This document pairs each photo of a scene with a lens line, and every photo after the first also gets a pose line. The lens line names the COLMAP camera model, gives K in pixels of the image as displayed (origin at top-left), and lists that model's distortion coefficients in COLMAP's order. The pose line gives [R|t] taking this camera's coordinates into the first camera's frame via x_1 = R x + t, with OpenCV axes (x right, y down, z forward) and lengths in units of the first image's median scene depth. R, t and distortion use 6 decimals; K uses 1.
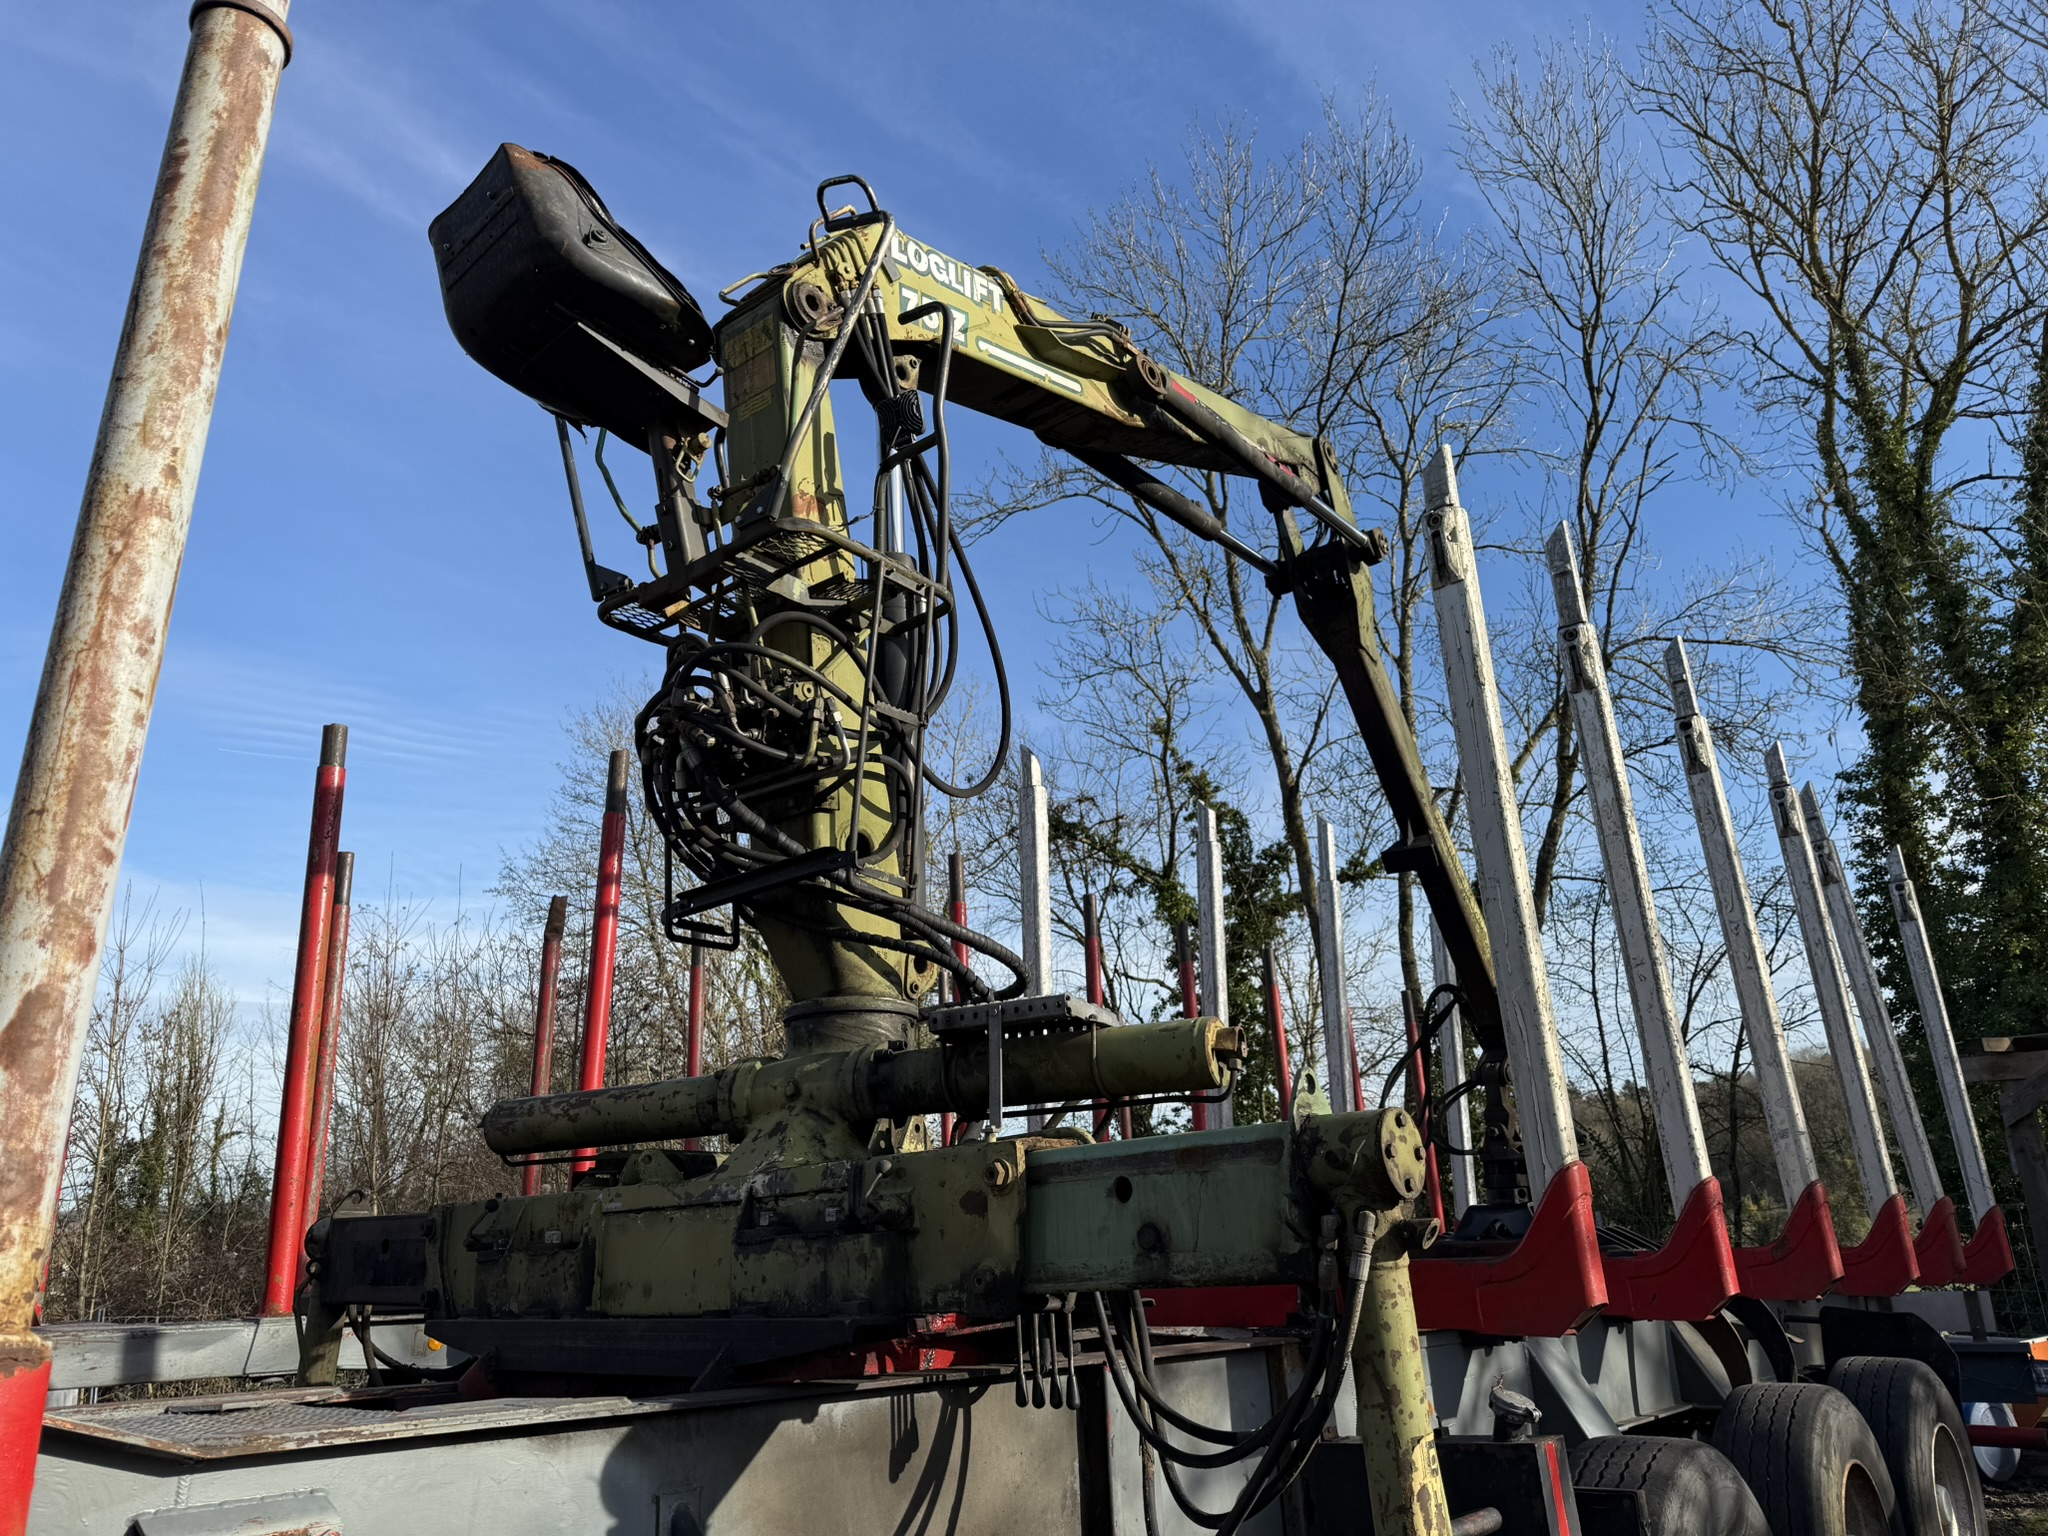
lens RADIAL K [[1444.8, 0, 991.8], [0, 1444.8, 763.1], [0, 0, 1]] dist [0.017843, -0.028180]
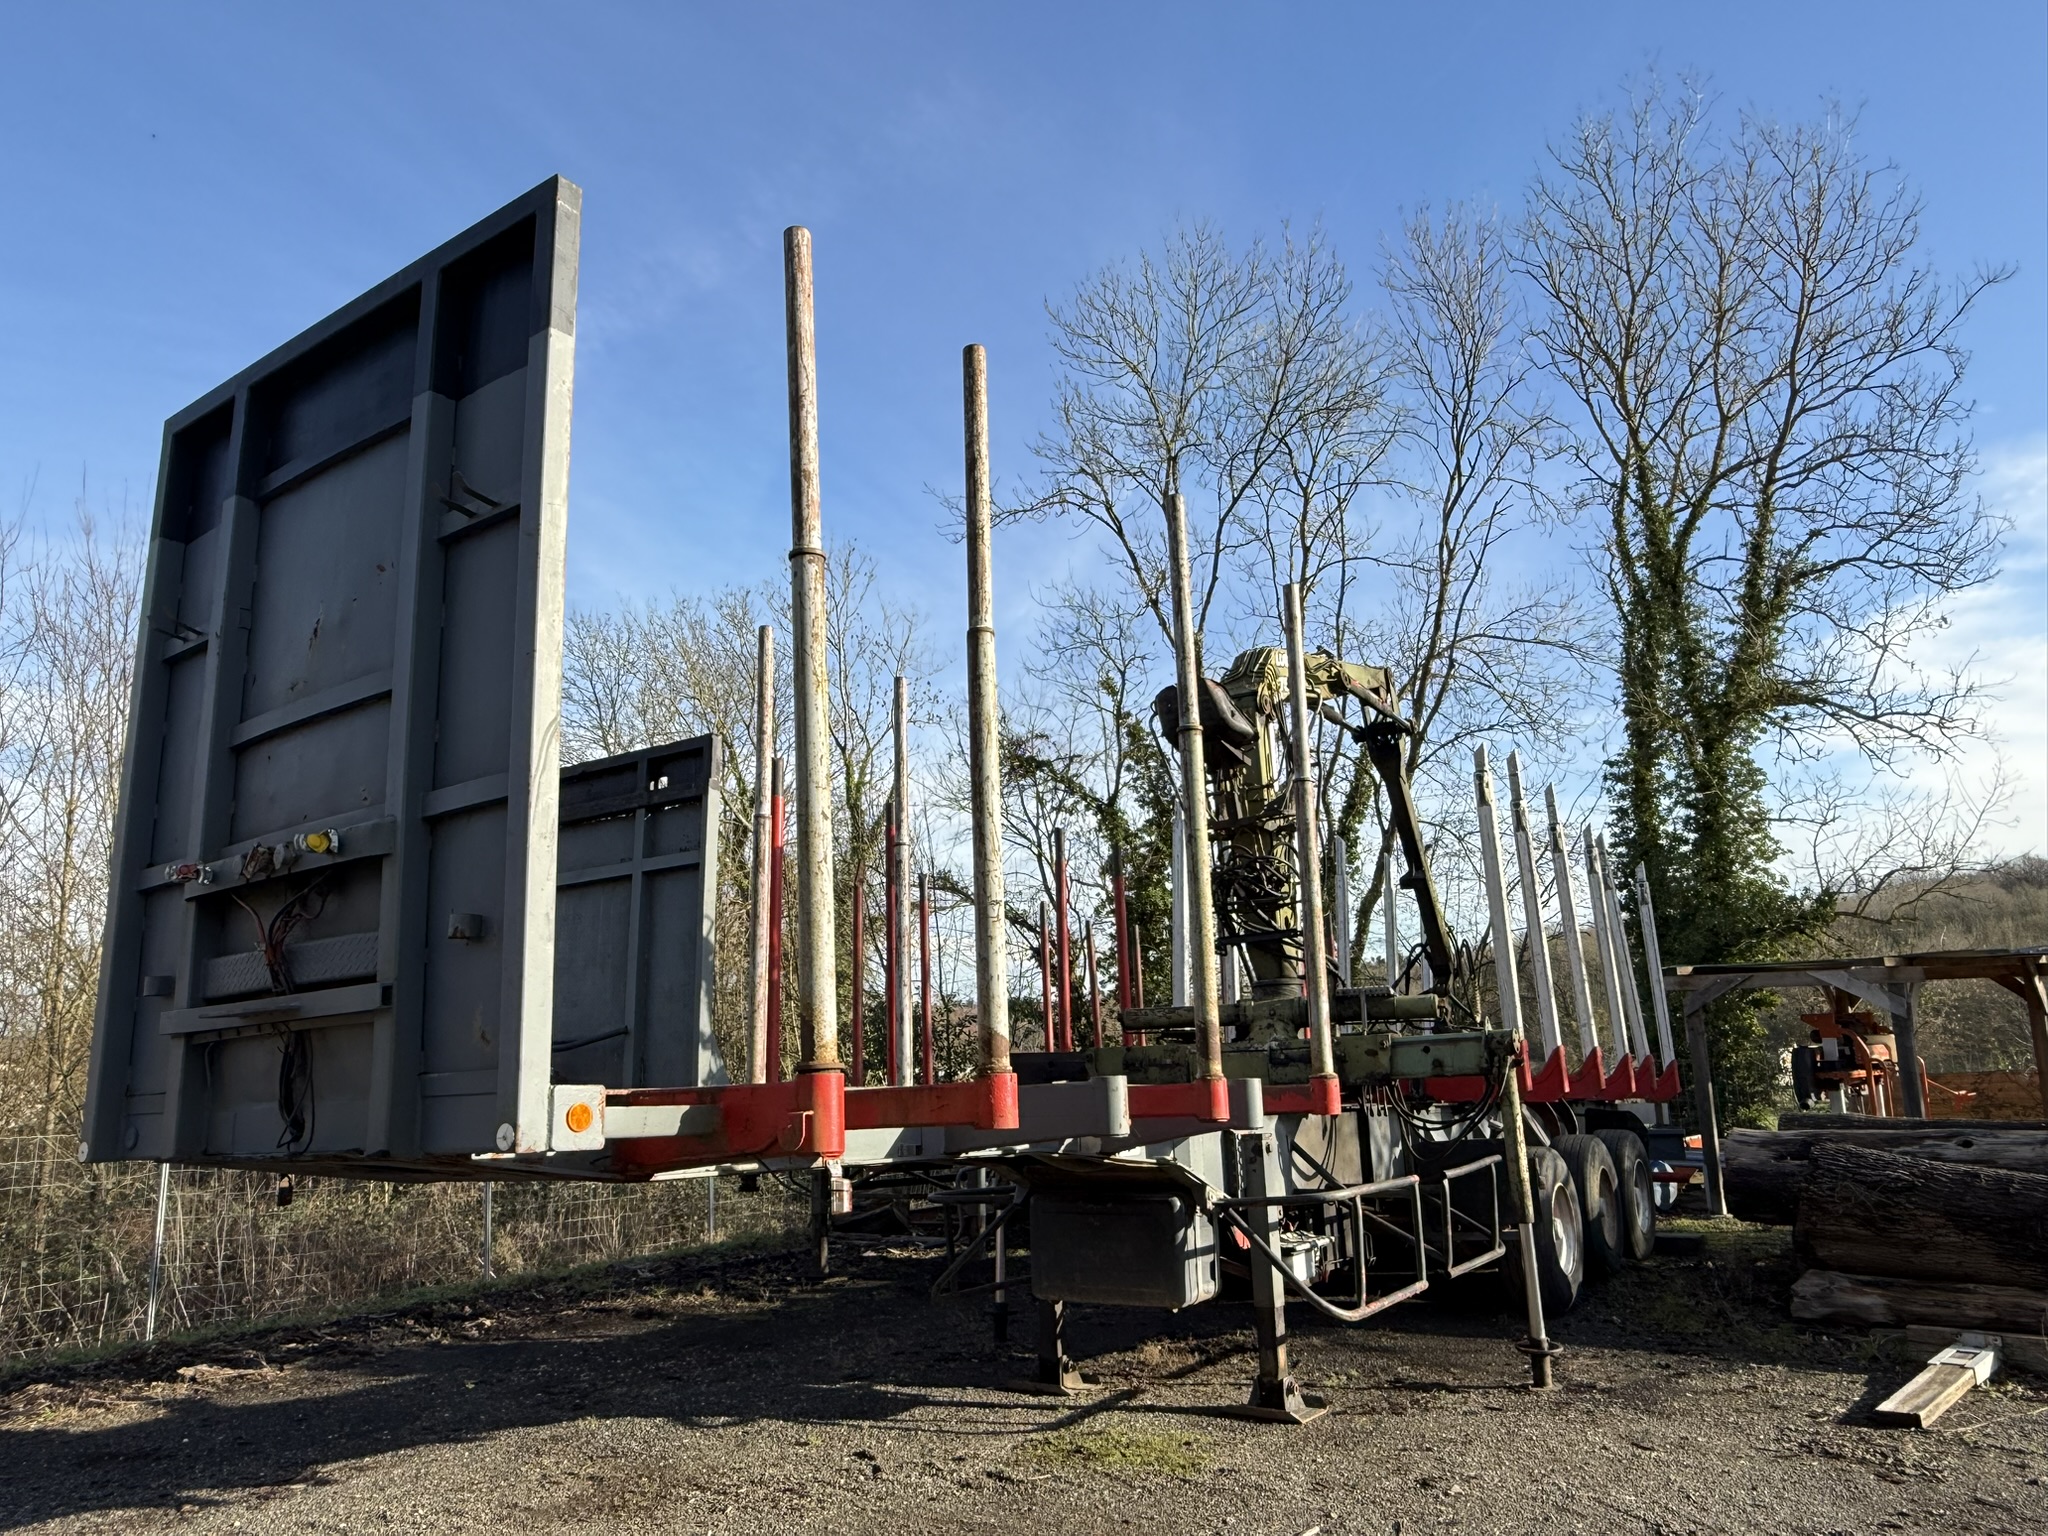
lens RADIAL K [[1362.2, 0, 1017.3], [0, 1362.2, 772.8], [0, 0, 1]] dist [-0.023012, 0.021611]
pose [[0.990638, 0.039585, 0.130647, -0.158794], [-0.051556, 0.994646, 0.089562, -0.071321], [-0.126402, -0.095459, 0.987375, -0.238638]]
